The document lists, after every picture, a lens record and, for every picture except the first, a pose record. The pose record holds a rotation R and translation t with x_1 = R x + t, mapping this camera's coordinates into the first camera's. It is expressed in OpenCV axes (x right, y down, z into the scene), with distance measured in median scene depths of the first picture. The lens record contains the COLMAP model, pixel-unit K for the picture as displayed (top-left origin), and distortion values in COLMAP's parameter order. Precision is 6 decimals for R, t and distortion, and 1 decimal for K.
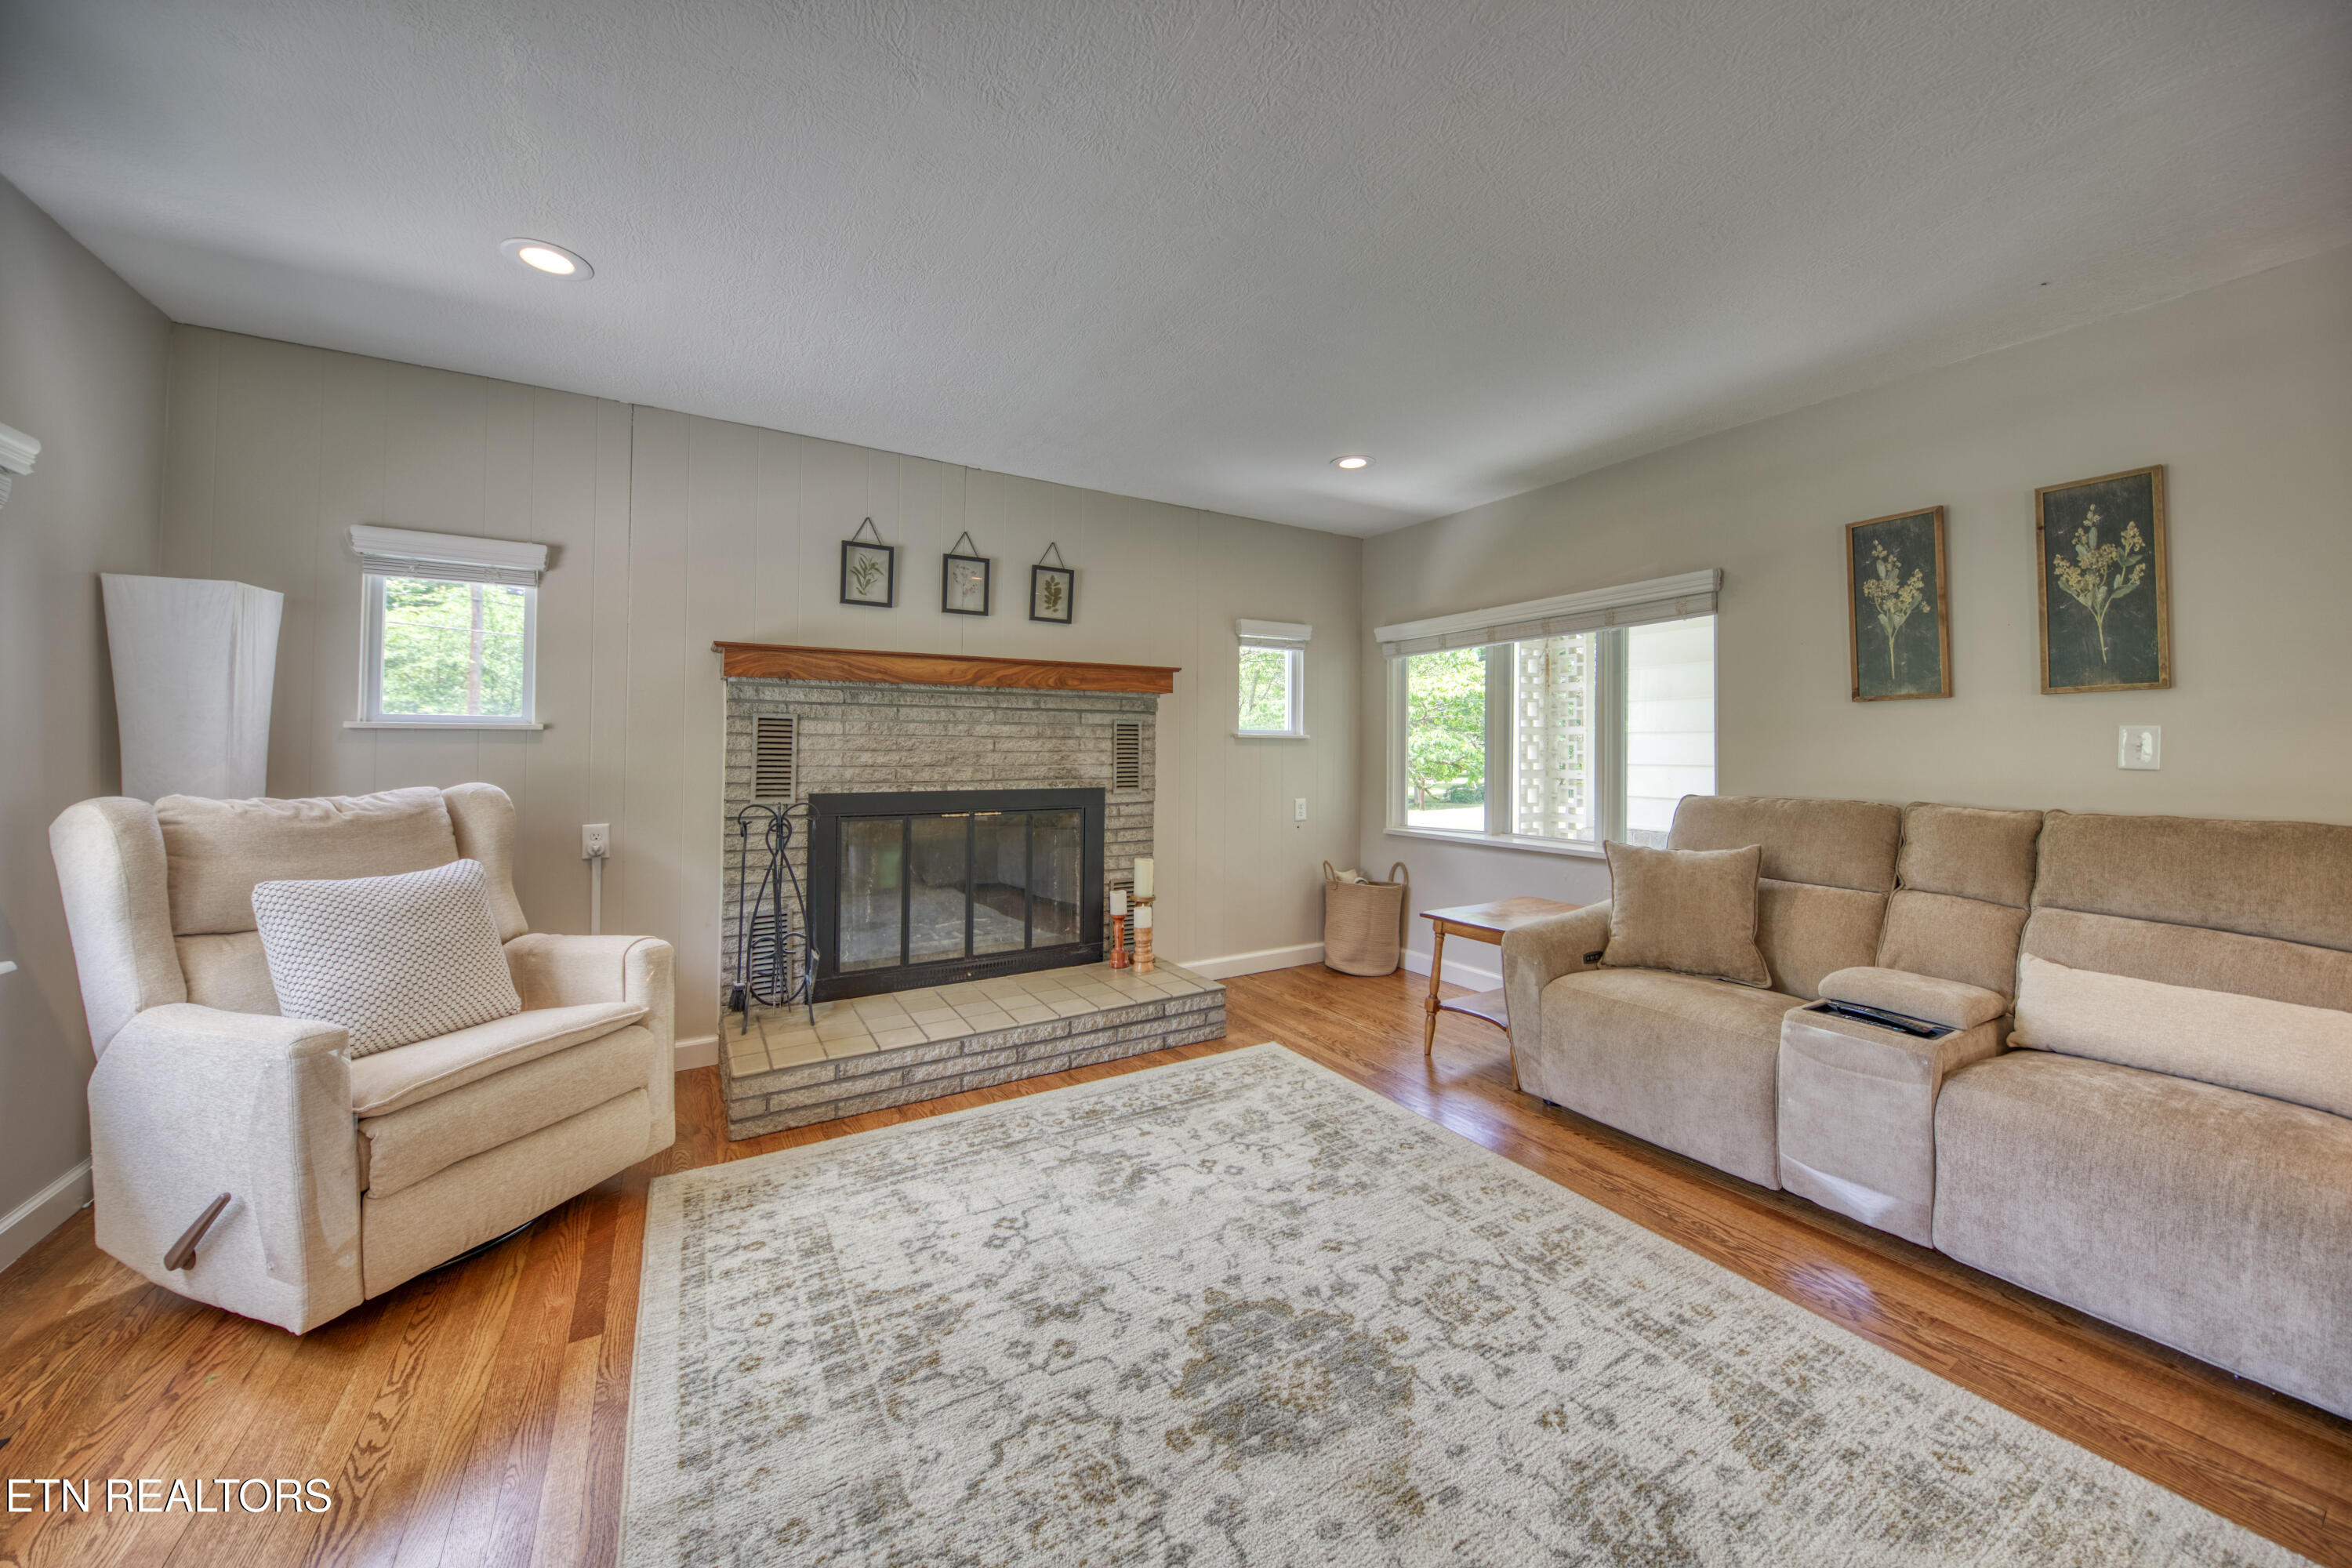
lens RADIAL K [[833.6, 0, 1206.6], [0, 833.6, 733.7], [0, 0, 1]] dist [0.003179, -0.003677]
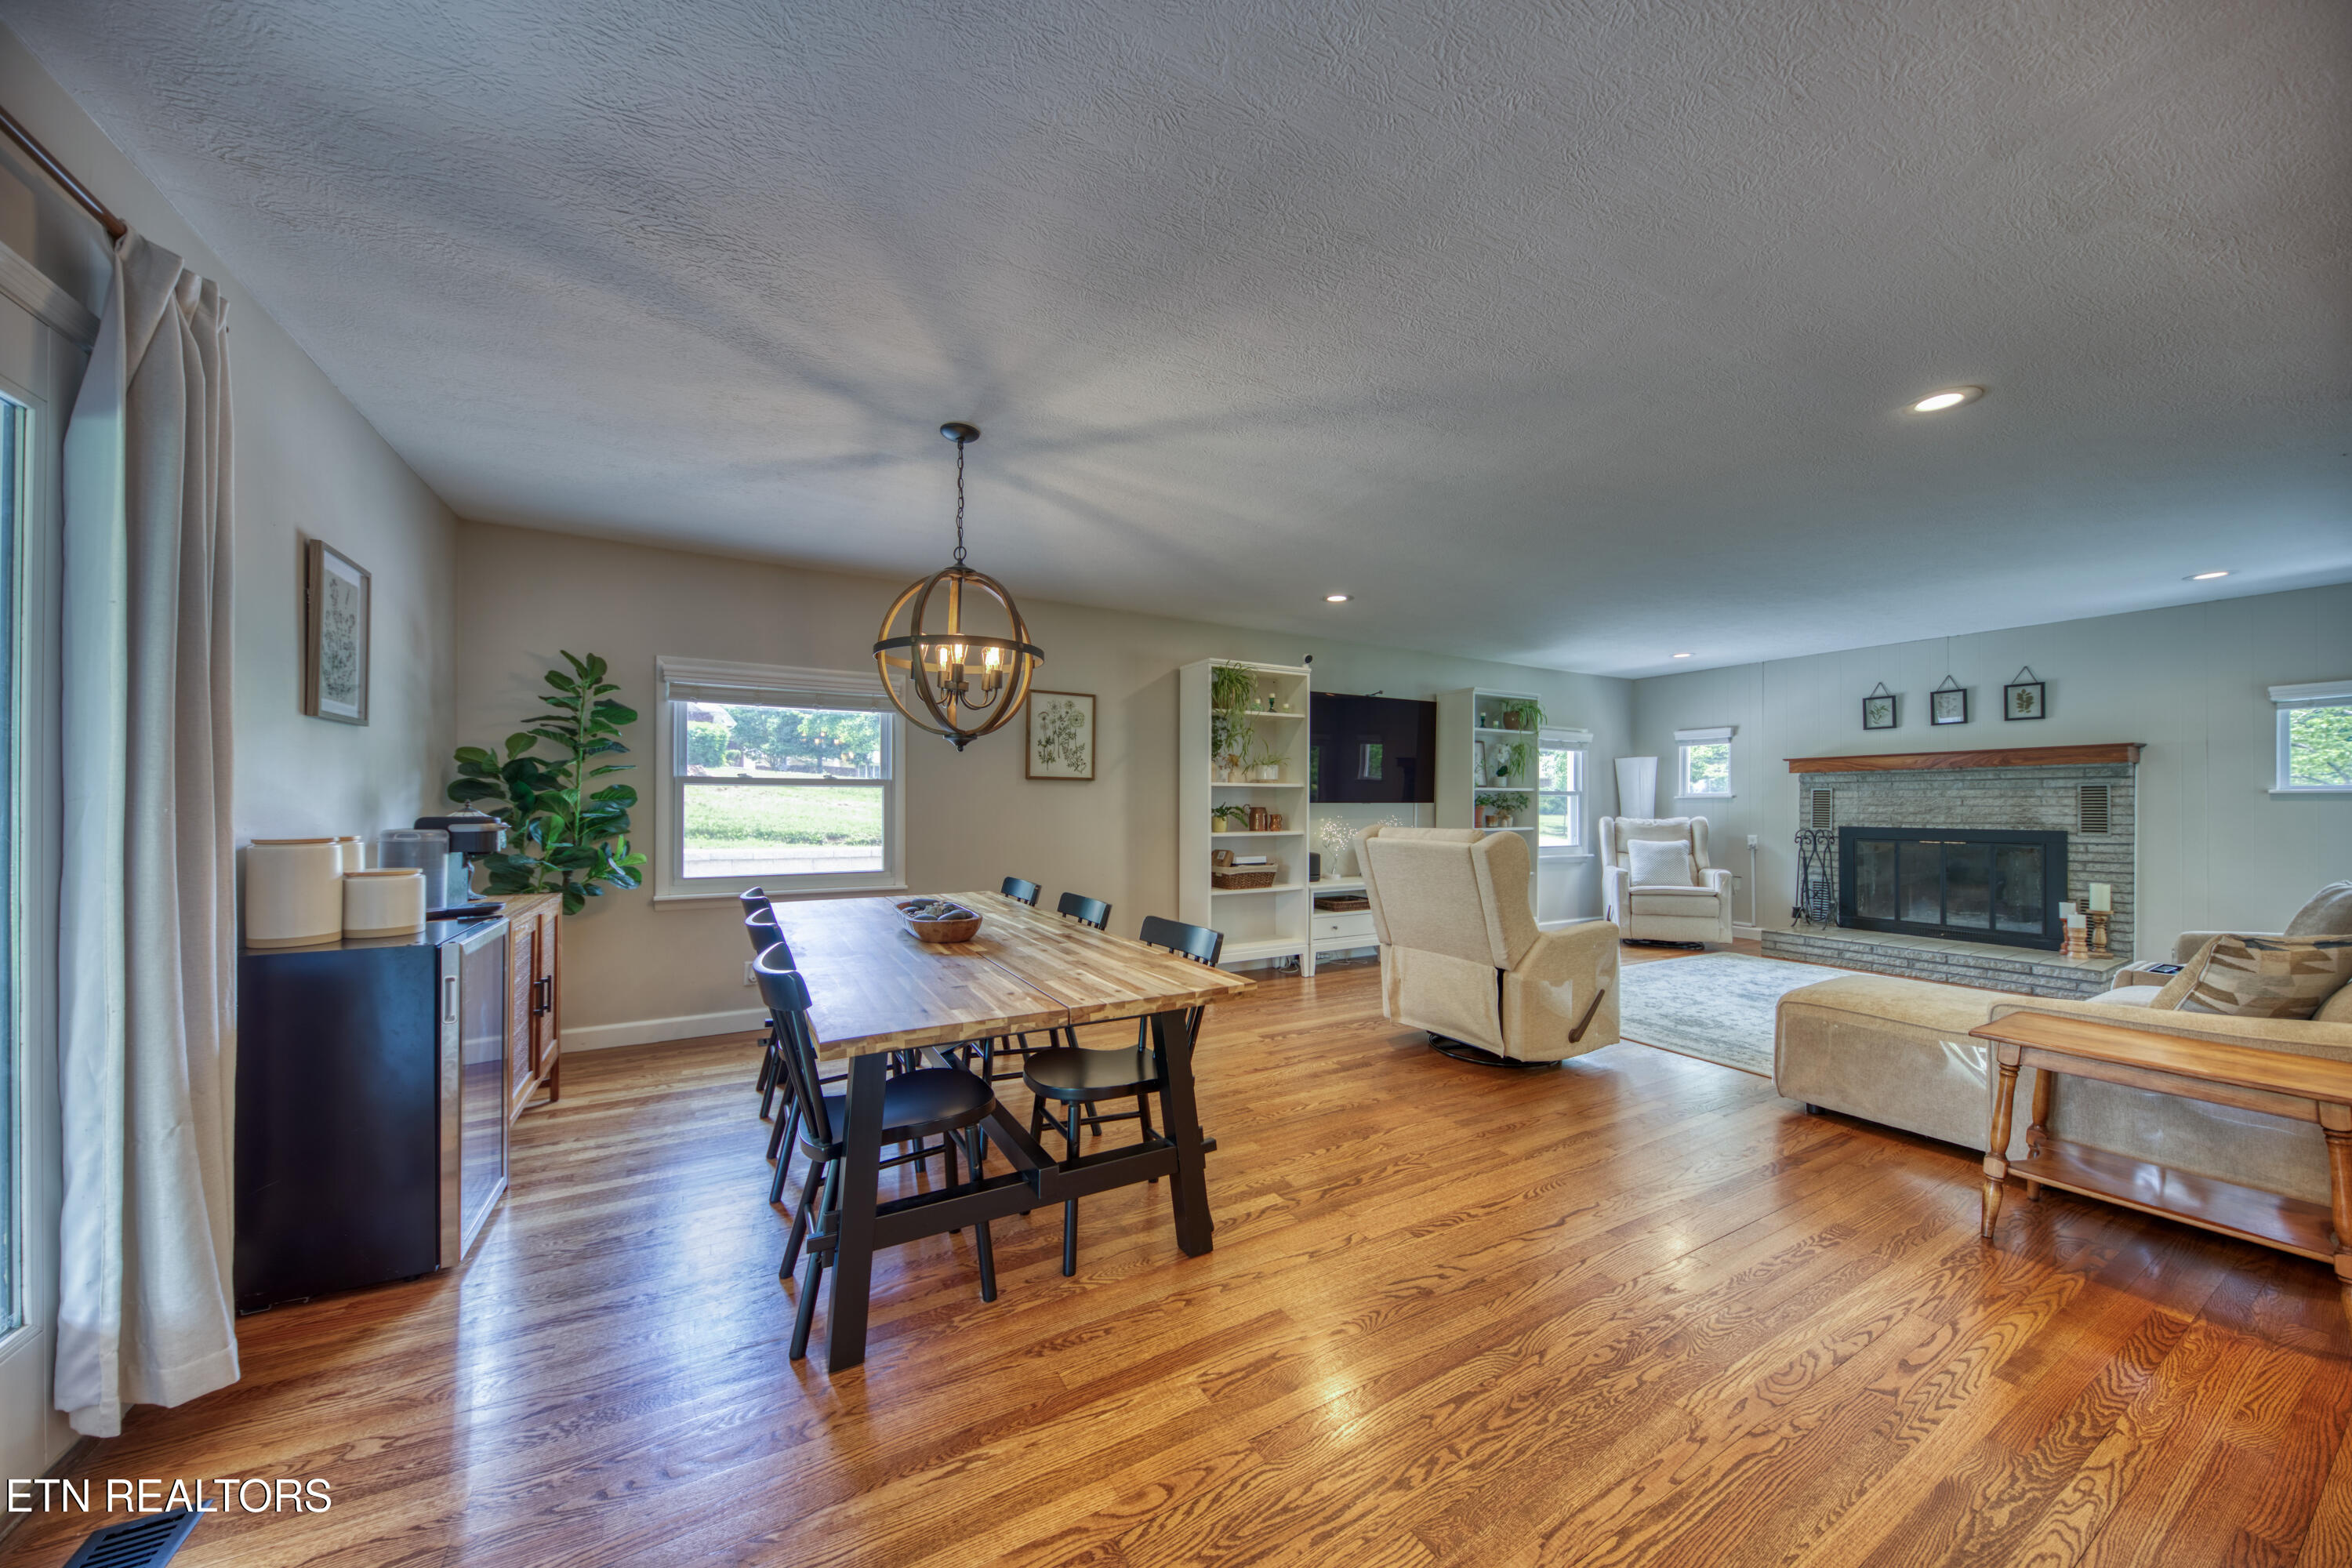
lens RADIAL K [[833.6, 0, 1148.3], [0, 833.6, 801.4], [0, 0, 1]] dist [0.003179, -0.003677]
pose [[-0.056757, -0.006427, -0.998367, 1.921738], [0.019546, 0.999780, -0.007547, -0.009162], [0.998197, -0.019943, -0.056619, -0.679122]]
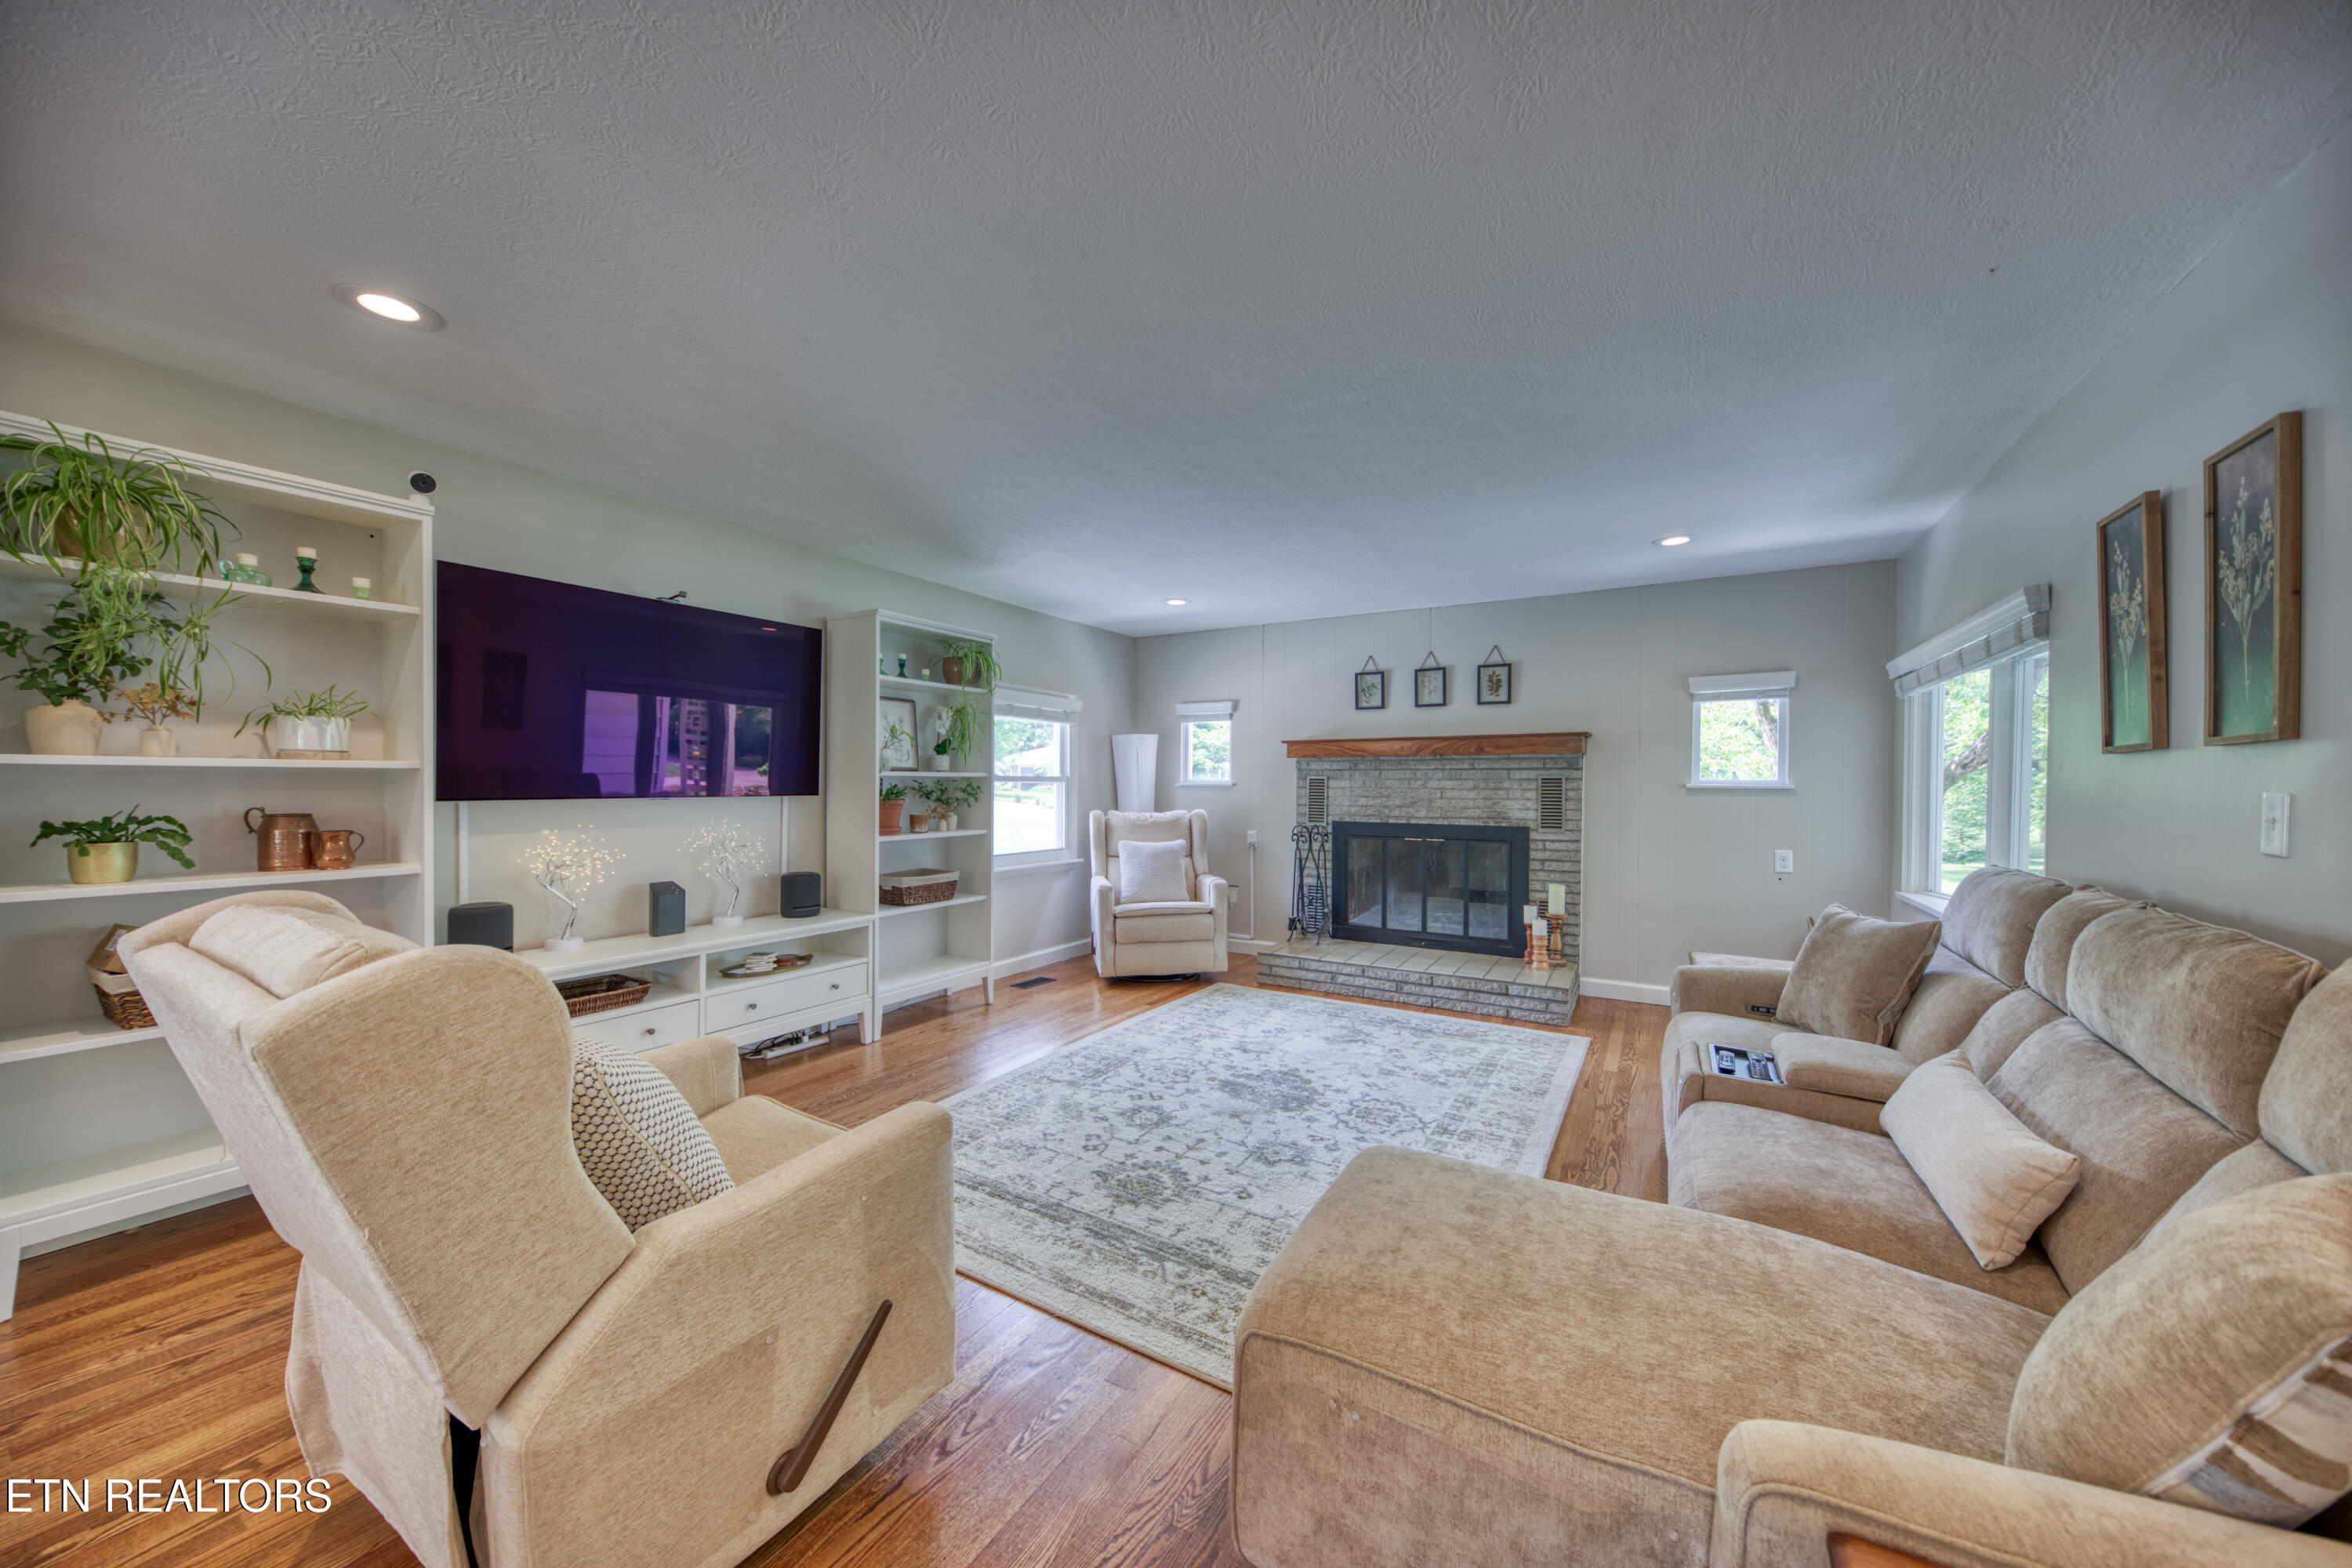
lens RADIAL K [[833.6, 0, 1203.2], [0, 833.6, 789.6], [0, 0, 1]] dist [0.003179, -0.003677]
pose [[0.471663, 0.006870, -0.881752, 1.090444], [0.014456, 0.999775, 0.015523, -0.030198], [0.881661, -0.020068, 0.471457, -0.093631]]
